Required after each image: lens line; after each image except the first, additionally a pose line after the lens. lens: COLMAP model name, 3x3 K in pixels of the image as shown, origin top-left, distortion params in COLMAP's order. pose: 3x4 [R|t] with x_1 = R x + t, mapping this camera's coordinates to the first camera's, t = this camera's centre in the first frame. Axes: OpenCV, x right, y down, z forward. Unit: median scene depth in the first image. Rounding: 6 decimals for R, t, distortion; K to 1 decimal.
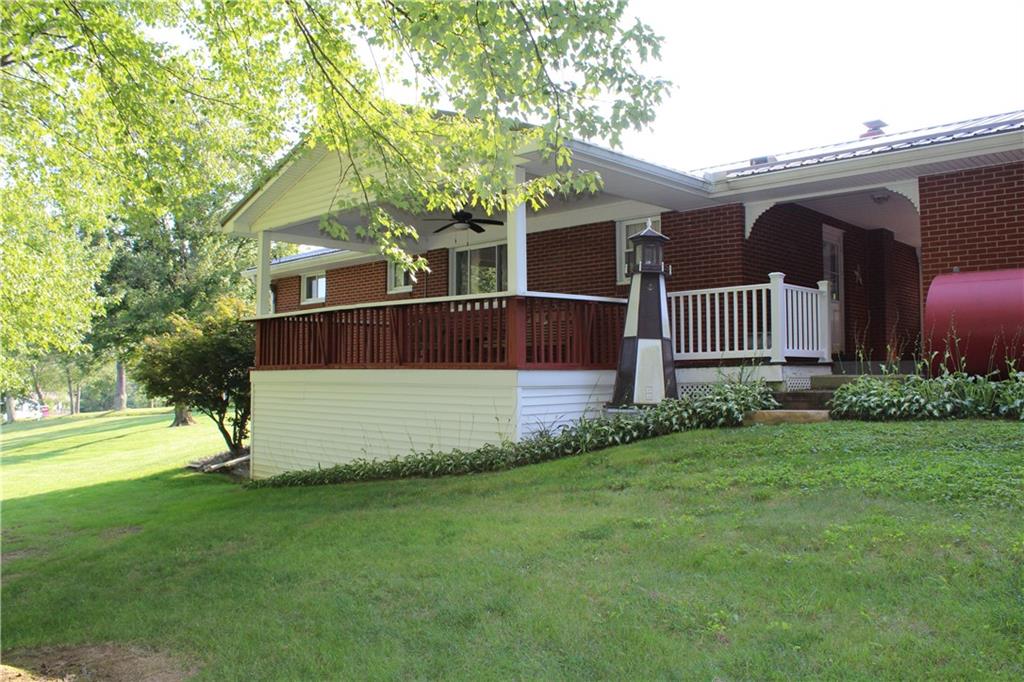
lens RADIAL K [[858.7, 0, 510.4], [0, 858.7, 356.9], [0, 0, 1]] dist [-0.173216, 0.000480]
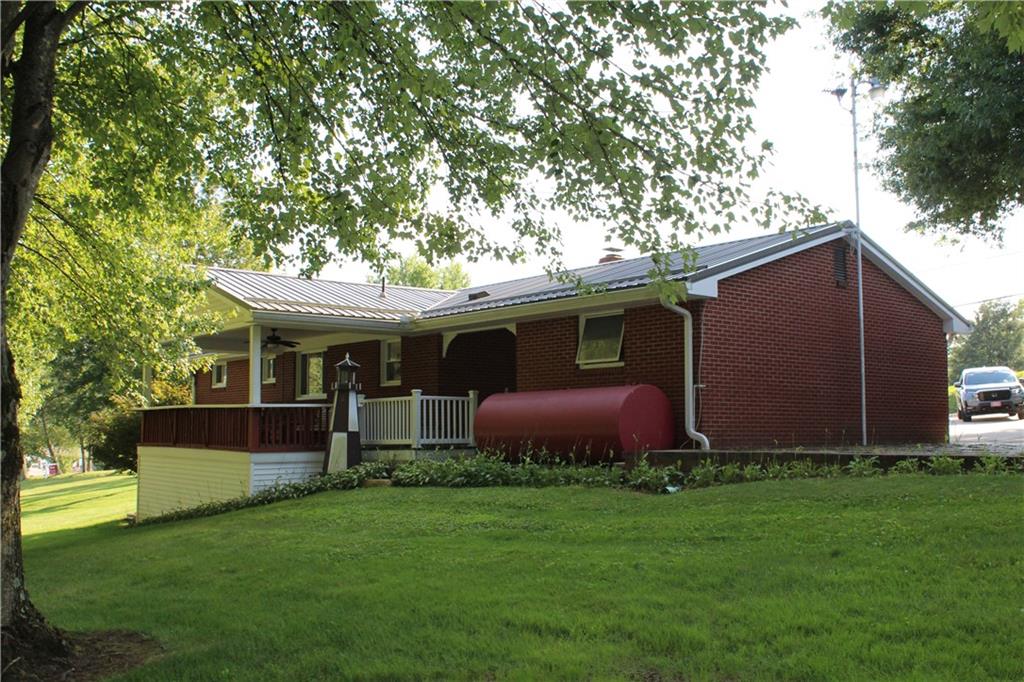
lens RADIAL K [[1007.9, 0, 512.0], [0, 1007.9, 341.0], [0, 0, 1]] dist [-0.102688, -0.005076]
pose [[0.994738, -0.013522, -0.101554, 0.647222], [0.007446, 0.998172, -0.059970, -0.072987], [0.102179, 0.058899, 0.993021, -0.789121]]
